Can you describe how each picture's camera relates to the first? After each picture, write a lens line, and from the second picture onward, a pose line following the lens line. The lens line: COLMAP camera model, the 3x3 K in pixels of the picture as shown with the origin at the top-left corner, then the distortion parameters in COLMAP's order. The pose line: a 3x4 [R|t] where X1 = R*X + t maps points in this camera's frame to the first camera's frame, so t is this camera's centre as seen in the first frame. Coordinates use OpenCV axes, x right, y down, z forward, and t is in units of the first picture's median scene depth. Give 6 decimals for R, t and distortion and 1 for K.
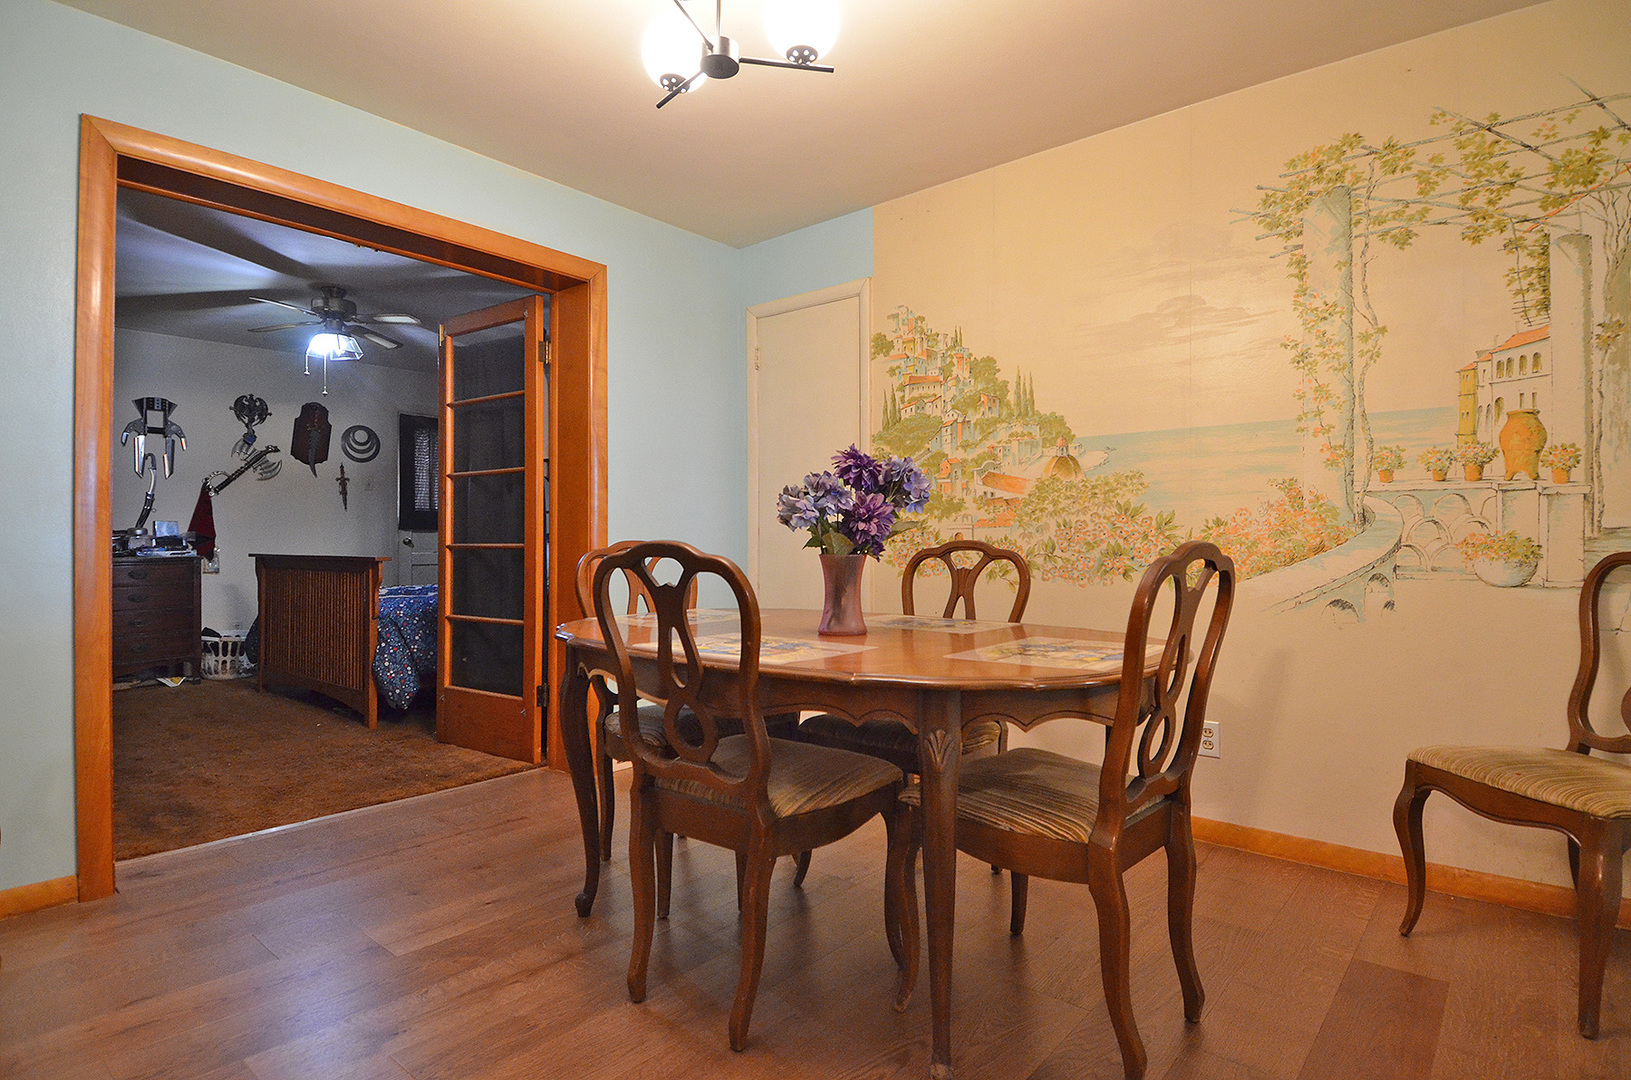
lens RADIAL K [[846.9, 0, 813.6], [0, 846.9, 535.9], [0, 0, 1]] dist [0.039130, -0.048483]
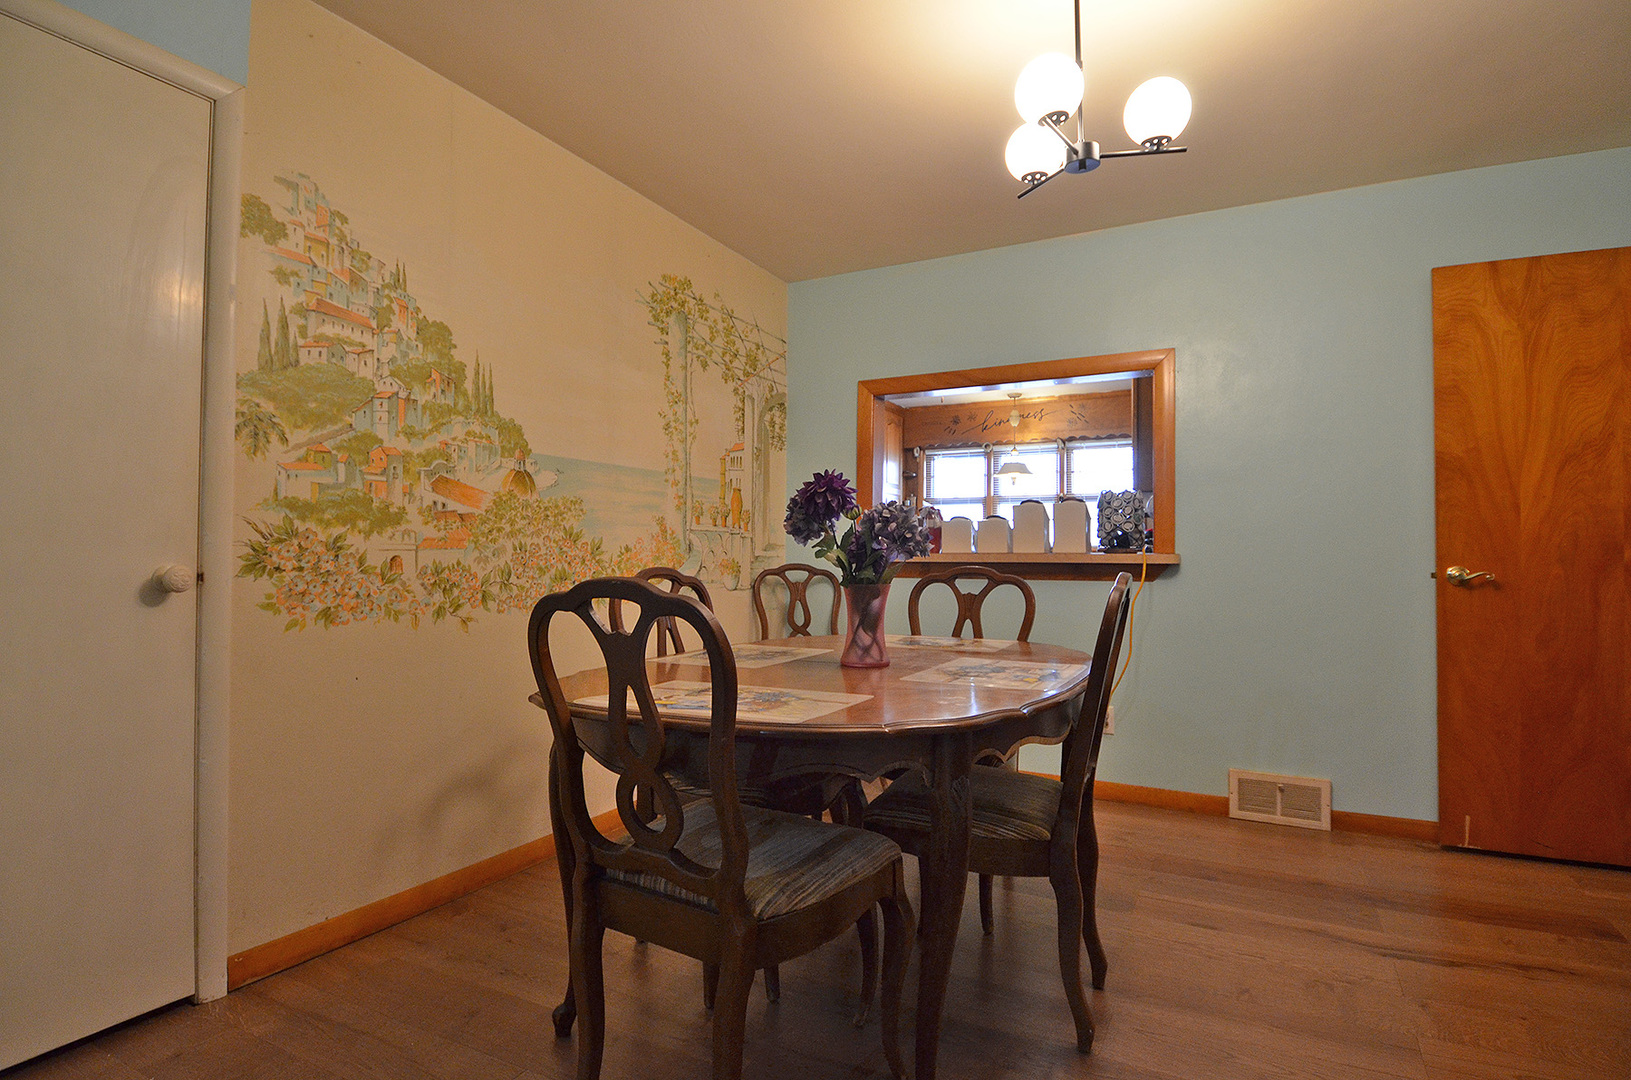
lens RADIAL K [[846.9, 0, 813.6], [0, 846.9, 535.9], [0, 0, 1]] dist [0.039130, -0.048483]
pose [[-0.228823, 0.025647, 0.973130, -0.601756], [-0.004531, 0.999614, -0.027411, -0.002511], [-0.973458, -0.010682, -0.228618, 0.849521]]
